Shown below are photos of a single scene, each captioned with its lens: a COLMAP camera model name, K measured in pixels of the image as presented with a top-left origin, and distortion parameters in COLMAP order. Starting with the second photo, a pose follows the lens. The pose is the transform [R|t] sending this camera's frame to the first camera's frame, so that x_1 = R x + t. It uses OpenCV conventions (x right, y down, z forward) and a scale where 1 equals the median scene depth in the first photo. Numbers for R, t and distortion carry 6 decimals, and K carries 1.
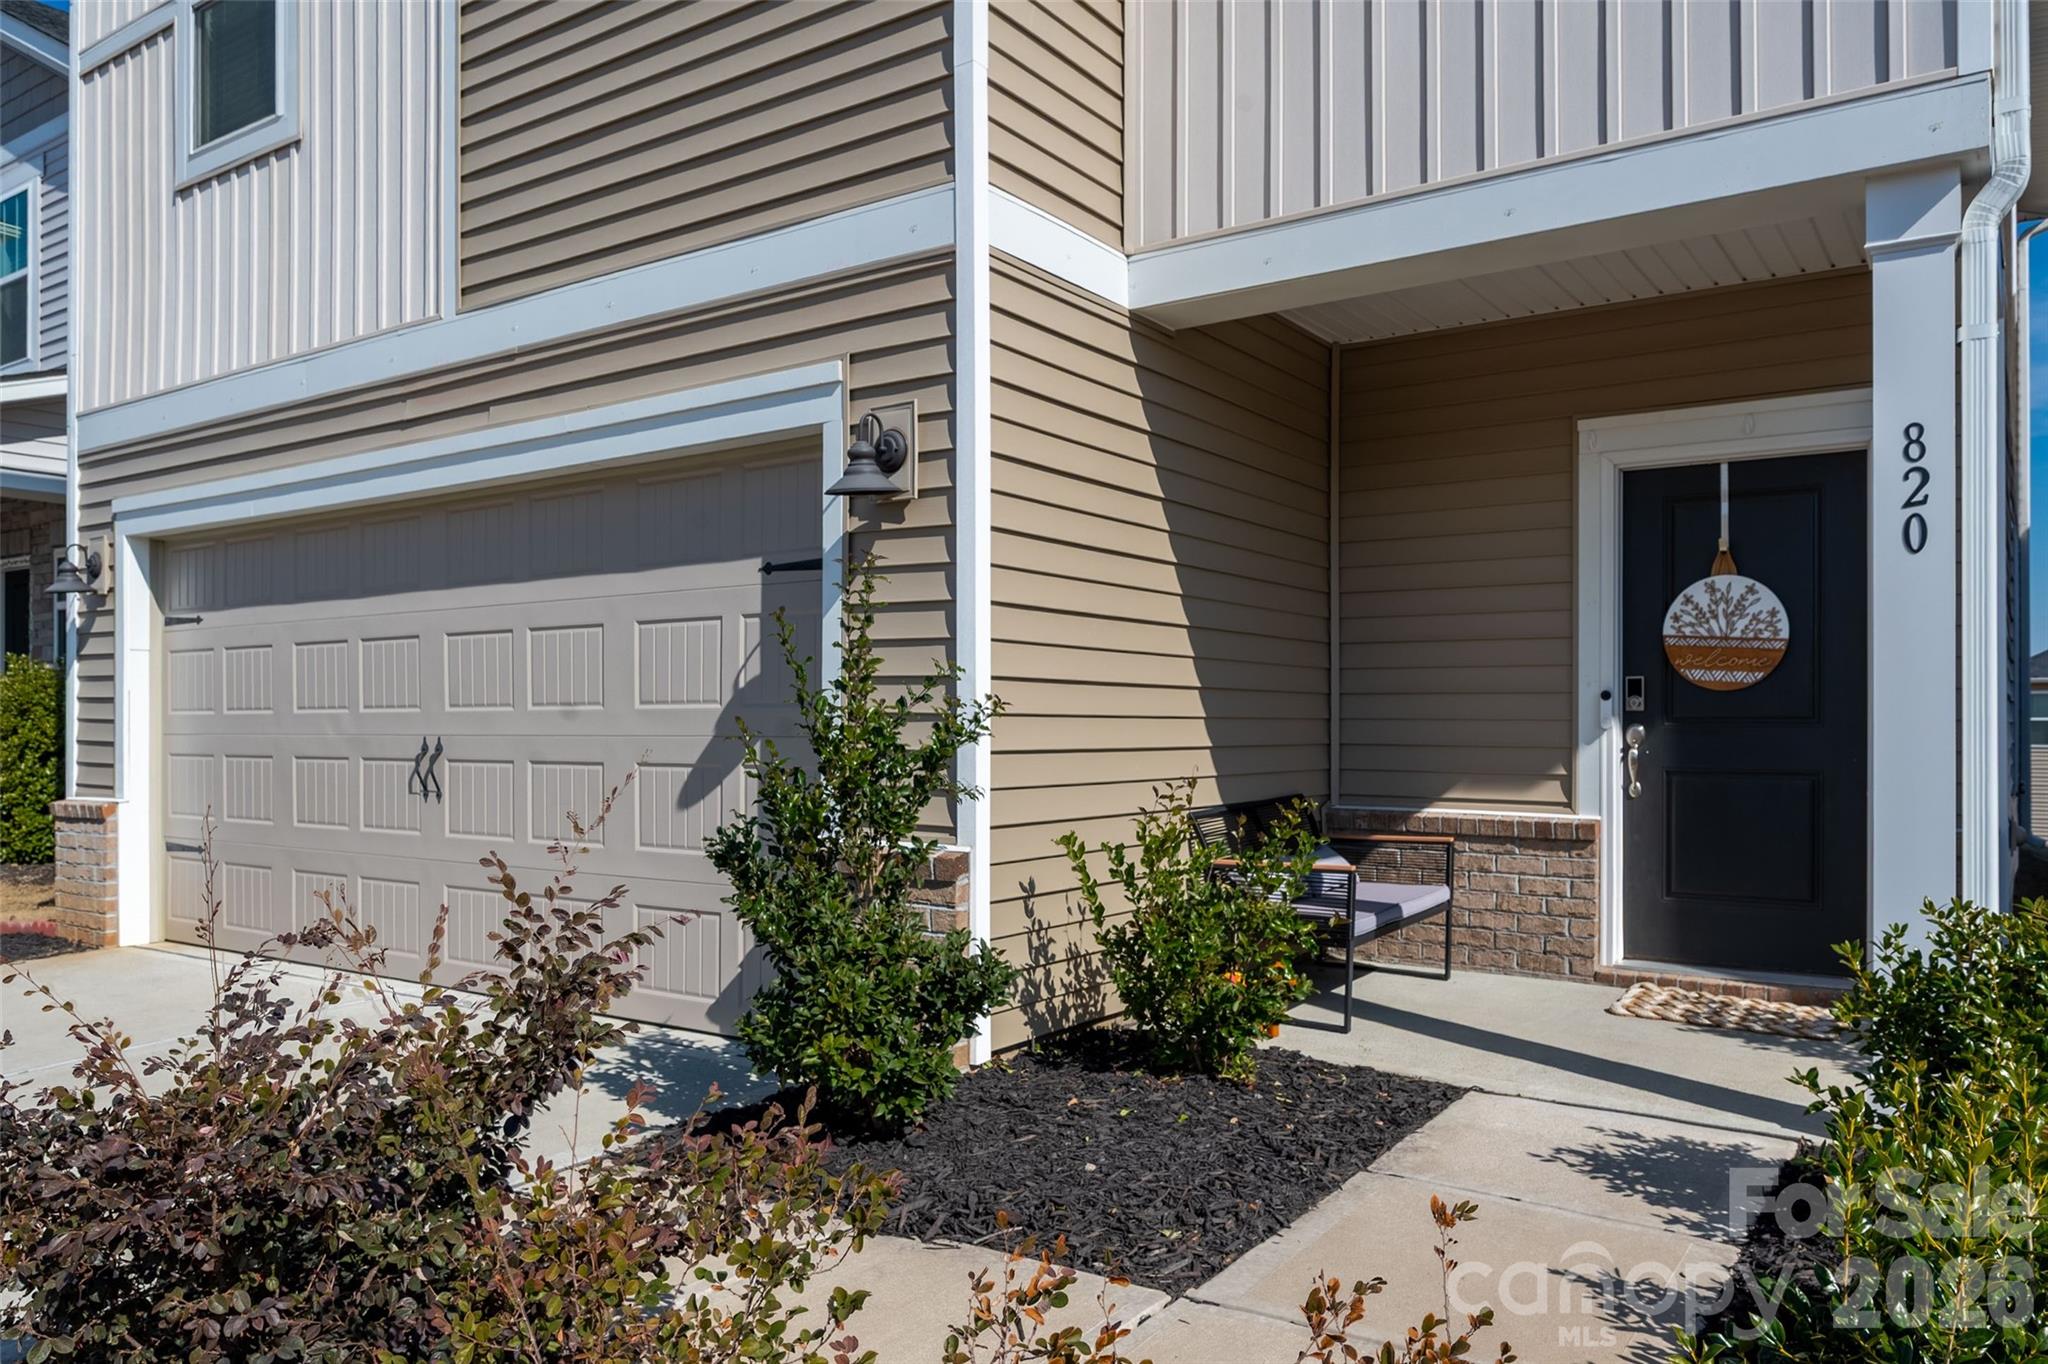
lens RADIAL K [[1440.8, 0, 1036.7], [0, 1440.8, 698.3], [0, 0, 1]] dist [-0.002966, -0.000620]
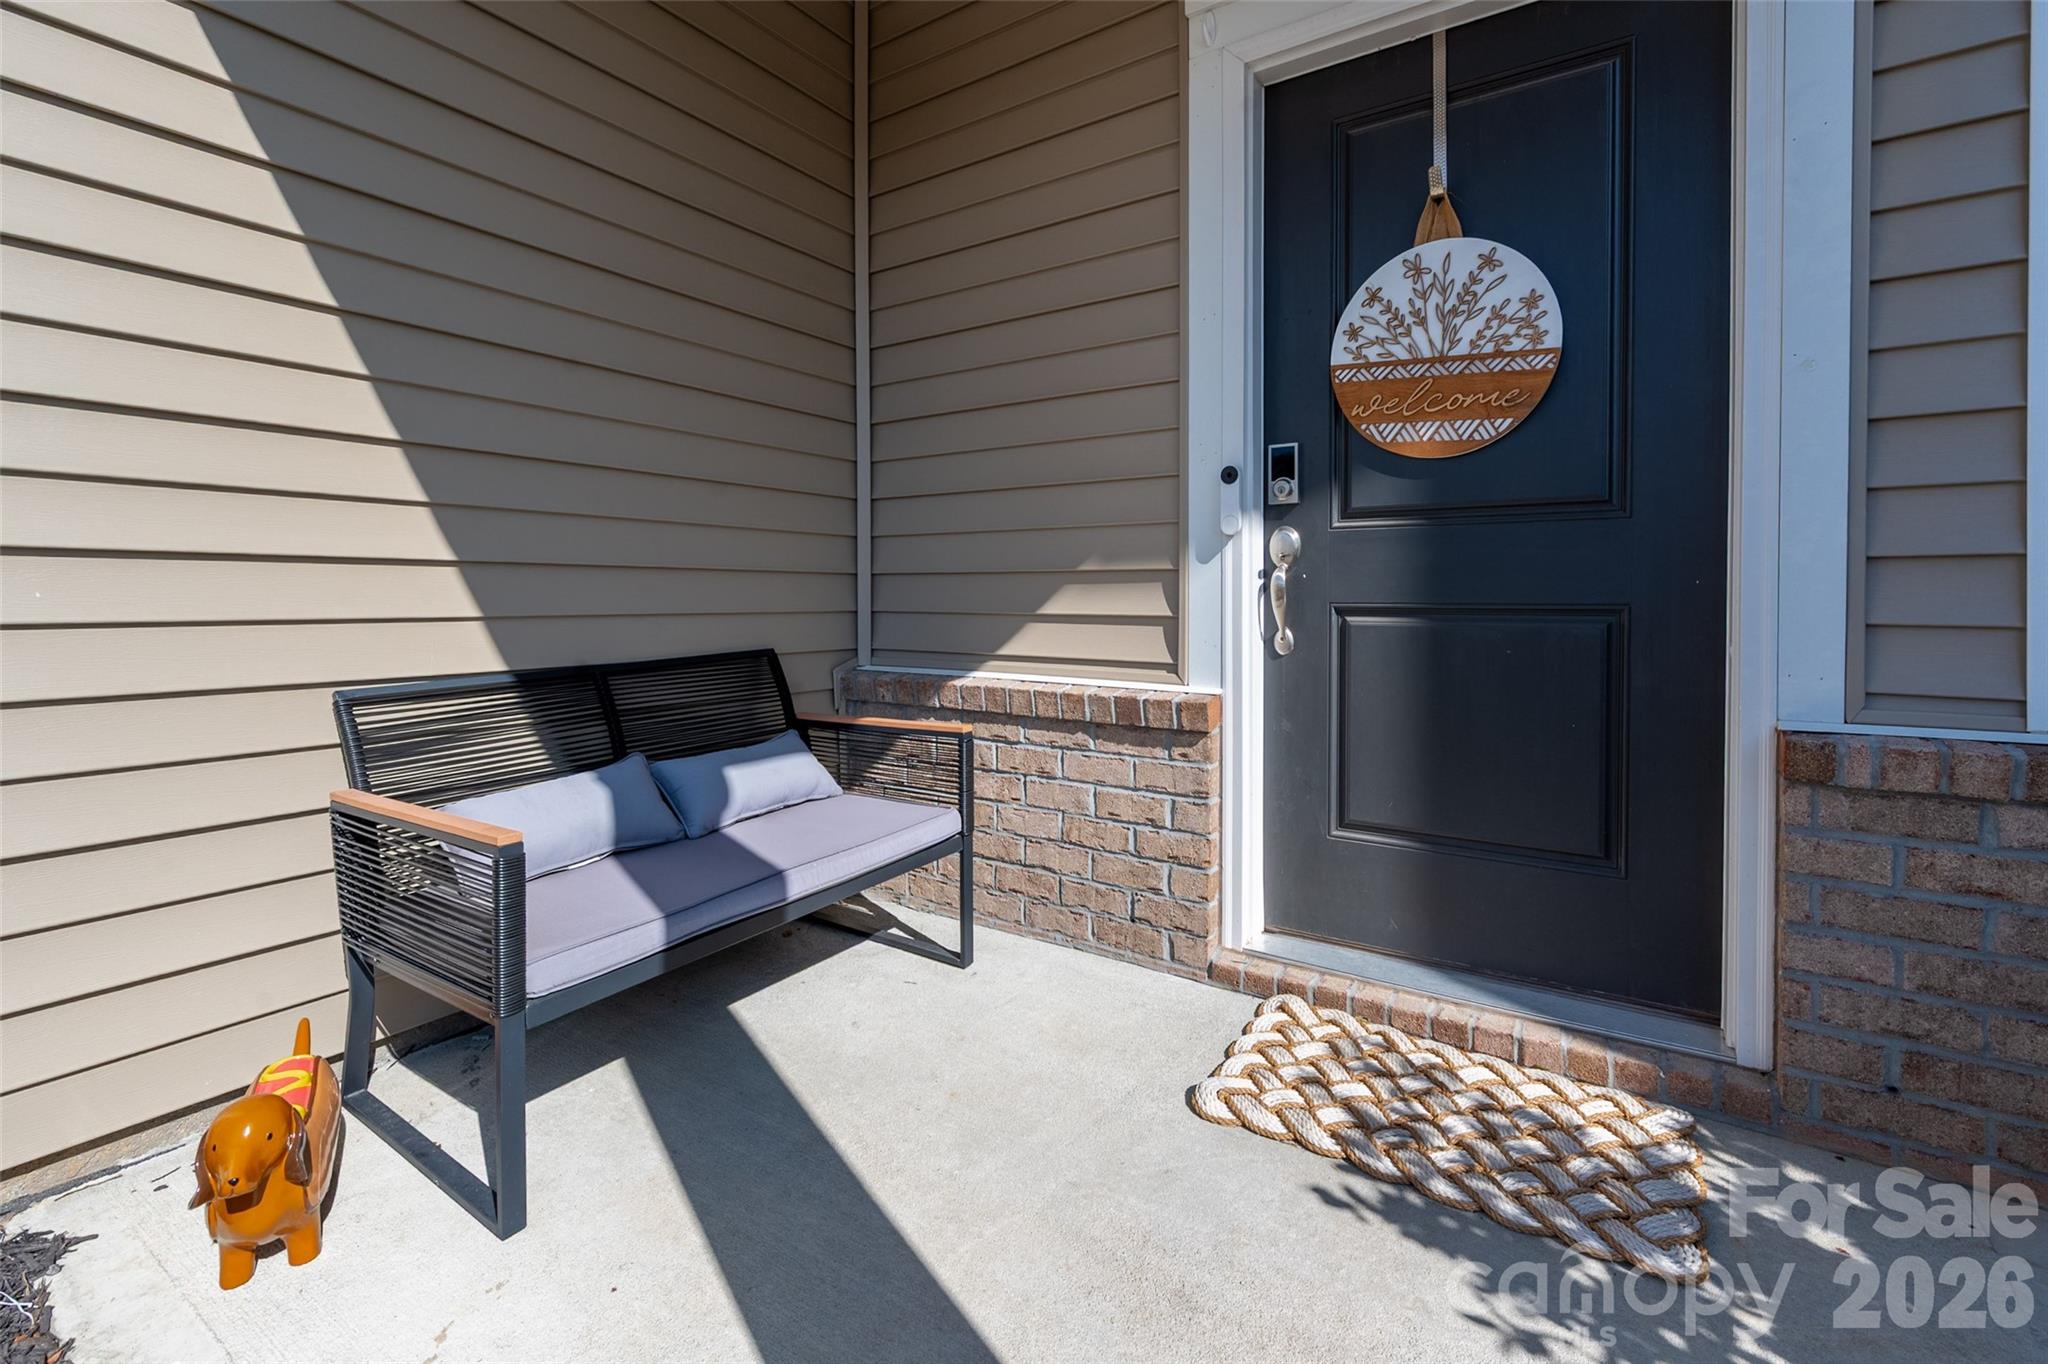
lens RADIAL K [[911.5, 0, 1023.9], [0, 911.5, 594.2], [0, 0, 1]] dist [-0.007250, -0.002766]
pose [[0.999990, -0.001293, 0.004248, 0.314067], [0.001238, 0.999916, 0.012922, 0.040143], [-0.004264, -0.012917, 0.999907, 0.645260]]
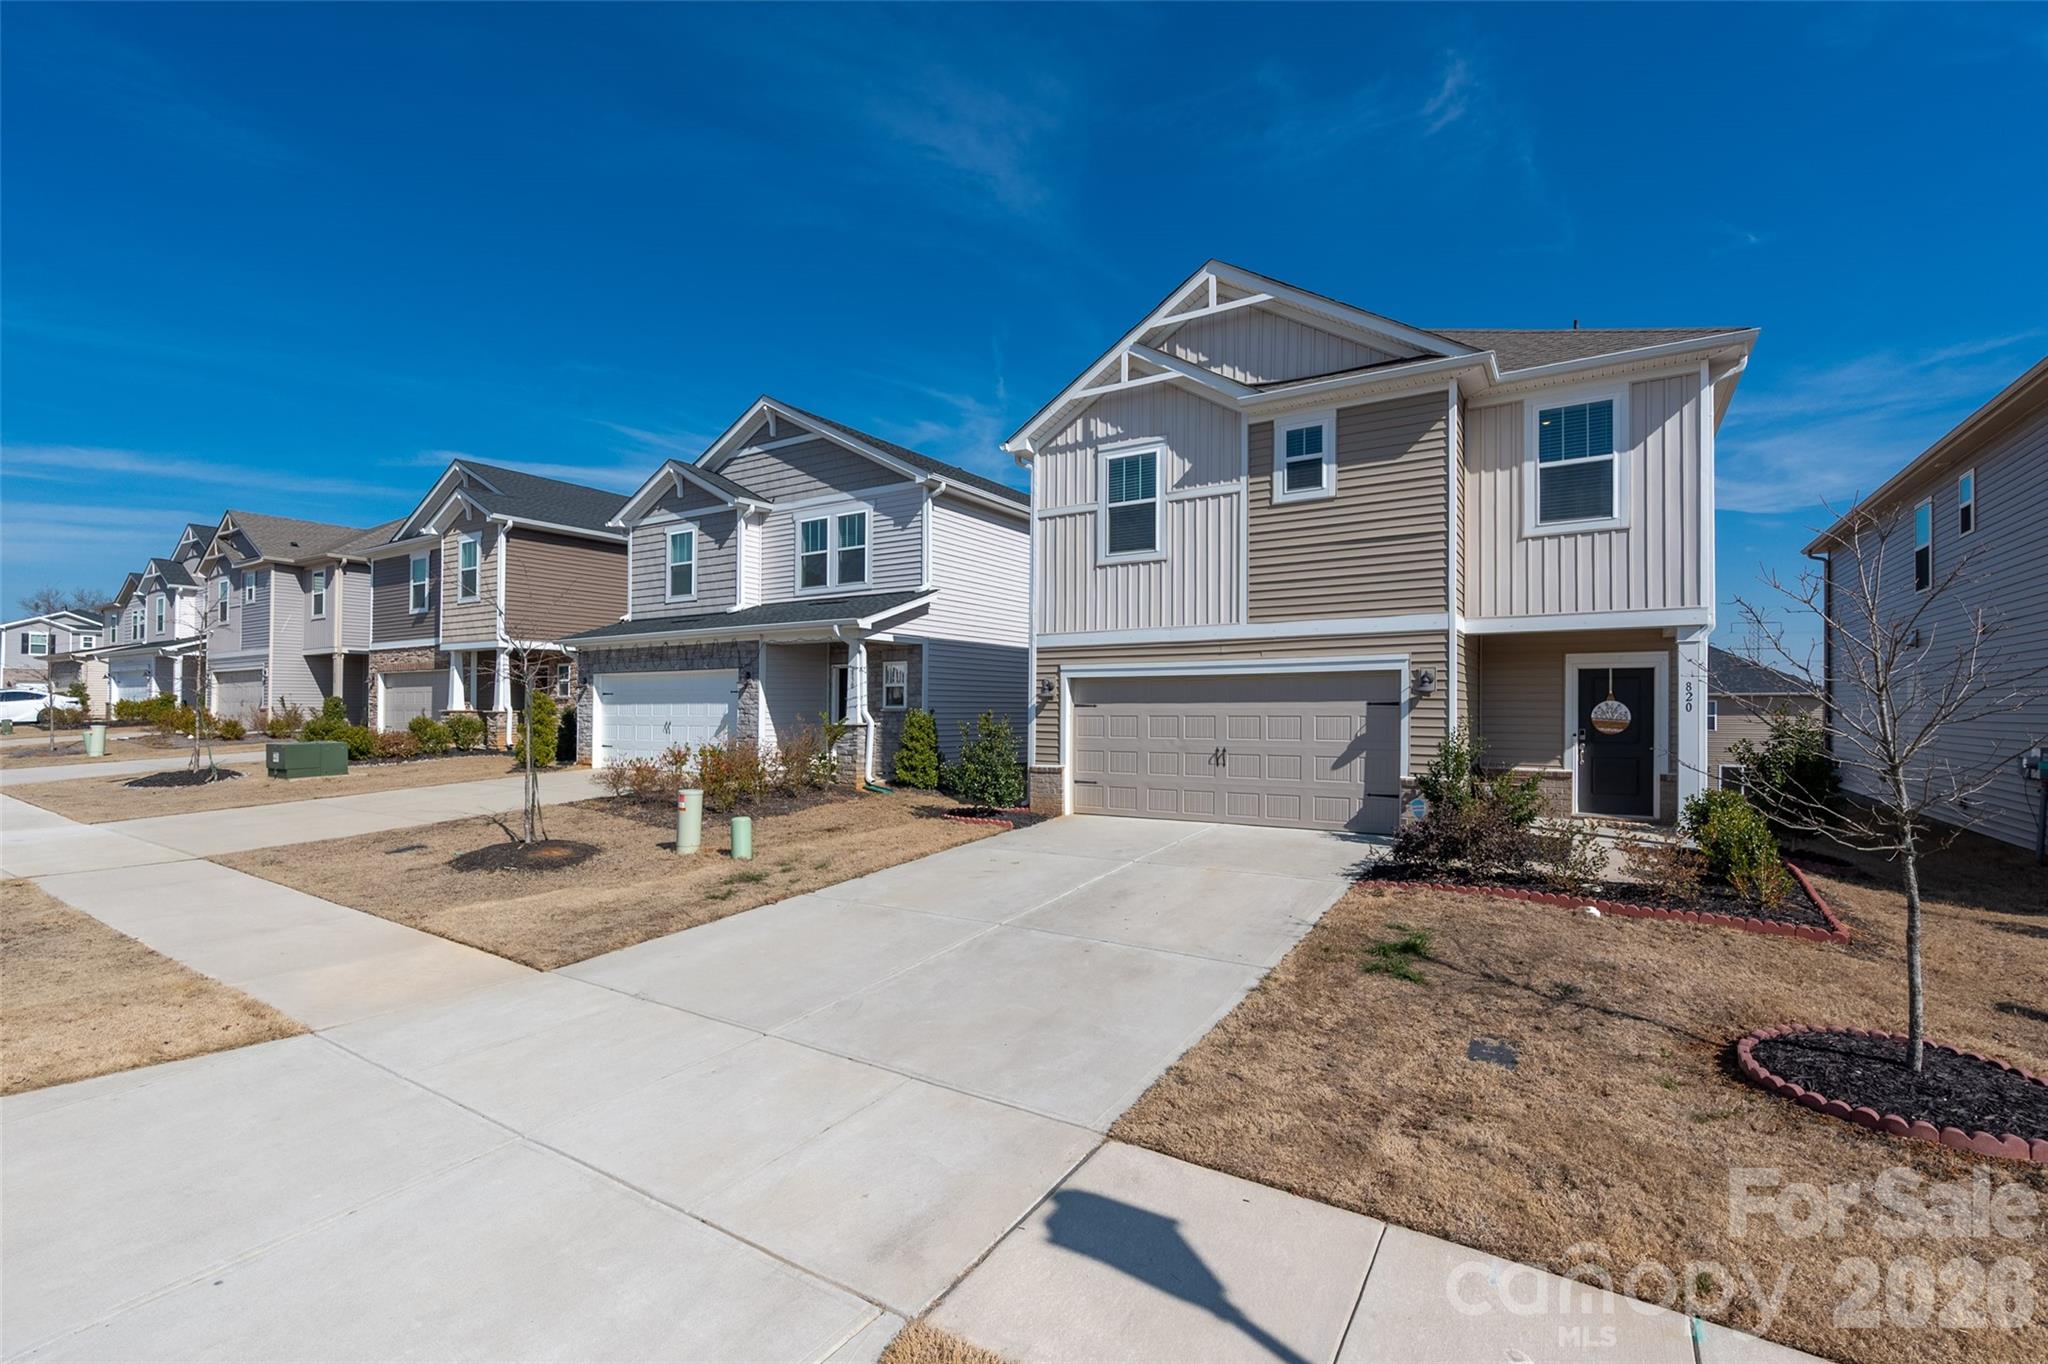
lens RADIAL K [[911.5, 0, 1011.4], [0, 911.5, 682.3], [0, 0, 1]] dist [-0.007250, -0.002766]
pose [[0.999244, 0.000420, 0.038883, -1.028078], [-0.000173, 0.999980, -0.006353, -0.113545], [-0.038885, 0.006341, 0.999224, -1.107804]]
